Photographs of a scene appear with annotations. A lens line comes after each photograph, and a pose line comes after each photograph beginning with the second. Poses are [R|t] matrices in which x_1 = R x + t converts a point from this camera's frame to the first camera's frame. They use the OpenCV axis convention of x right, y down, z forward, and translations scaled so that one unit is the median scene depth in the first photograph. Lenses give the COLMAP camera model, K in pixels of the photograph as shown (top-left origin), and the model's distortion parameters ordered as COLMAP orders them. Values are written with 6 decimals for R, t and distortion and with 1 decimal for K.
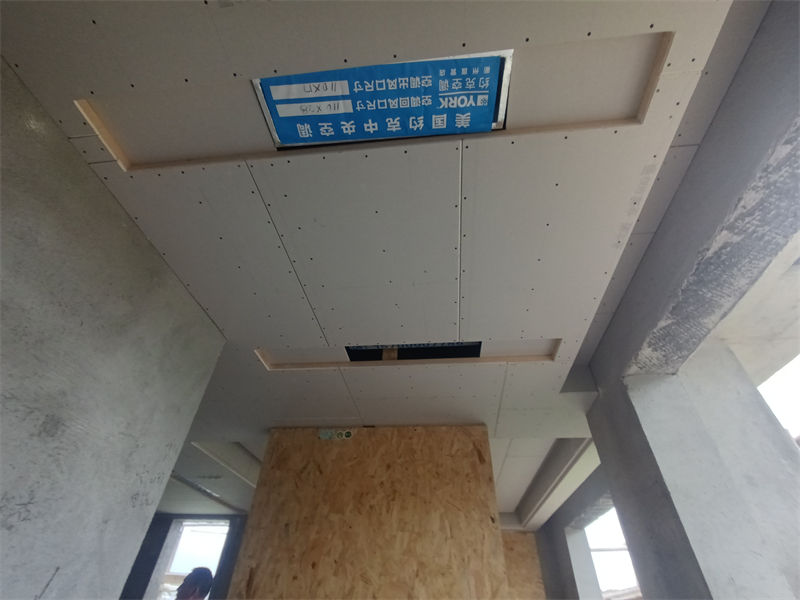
lens RADIAL K [[368.1, 0, 401.4], [0, 368.1, 300.8], [0, 0, 1]] dist [-0.012734, 0.006959]
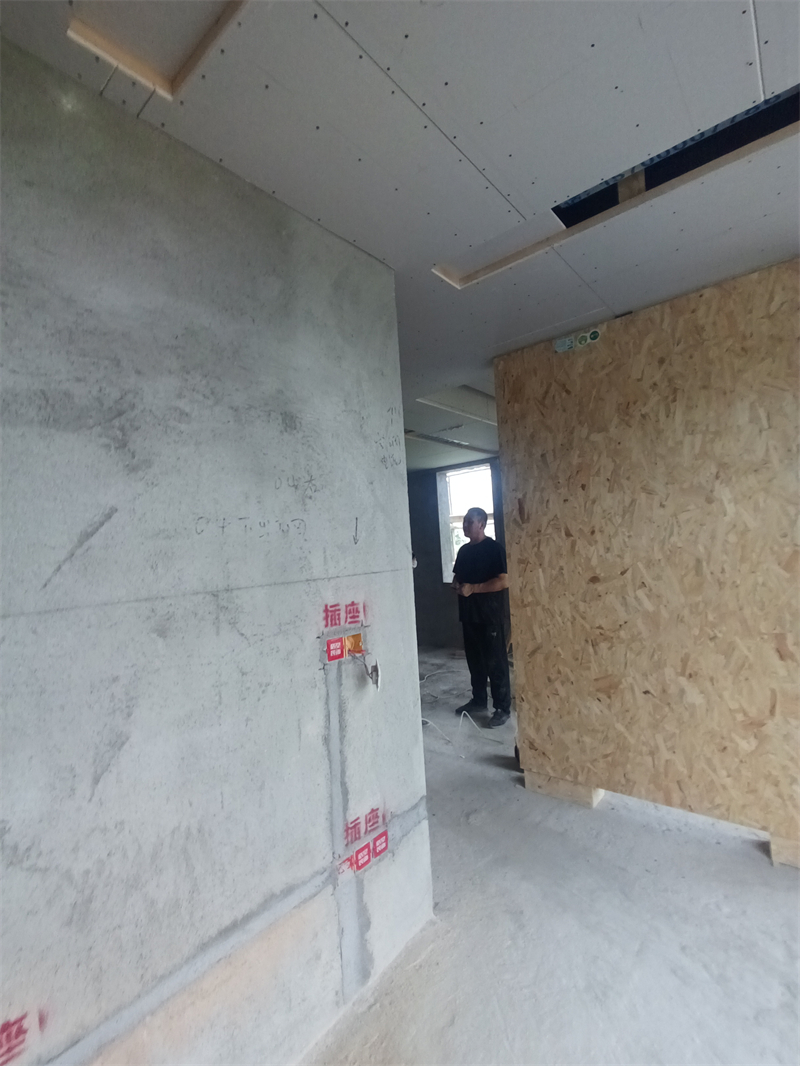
lens RADIAL K [[490.5, 0, 400.2], [0, 490.5, 537.2], [0, 0, 1]] dist [-0.012734, 0.006959]
pose [[0.827067, -0.093825, -0.554217, 0.045145], [0.432082, 0.736769, 0.520073, -0.009376], [0.359534, -0.669603, 0.649898, -0.030346]]
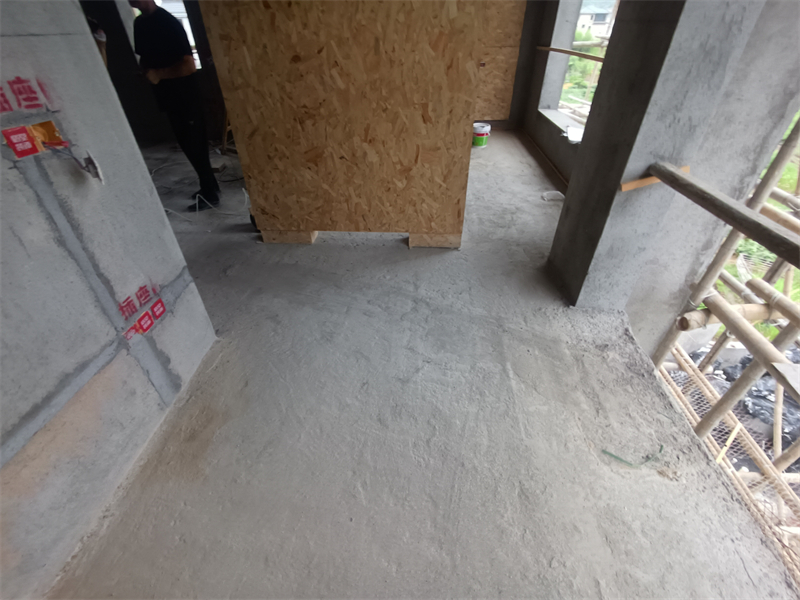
lens RADIAL K [[365.2, 0, 395.3], [0, 365.2, 303.2], [0, 0, 1]] dist [-0.010329, 0.004943]
pose [[0.998490, -0.054931, 0.001130, 0.004678], [0.009799, 0.198275, 0.980097, 0.046961], [-0.054062, -0.978606, 0.198514, -0.018069]]
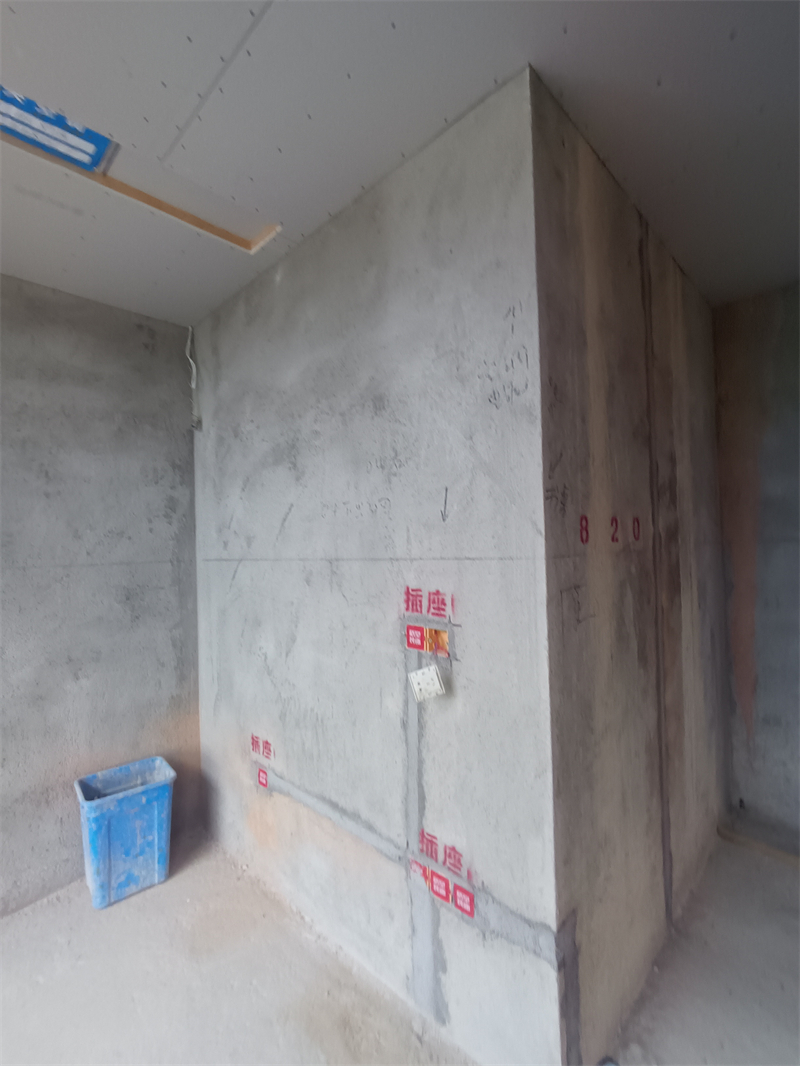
lens RADIAL K [[490.5, 0, 400.2], [0, 490.5, 537.2], [0, 0, 1]] dist [-0.012734, 0.006959]
pose [[-0.612104, -0.023887, -0.790416, 0.087726], [0.531595, 0.727562, -0.433659, 0.630975], [0.585436, -0.685626, -0.432646, 0.667743]]
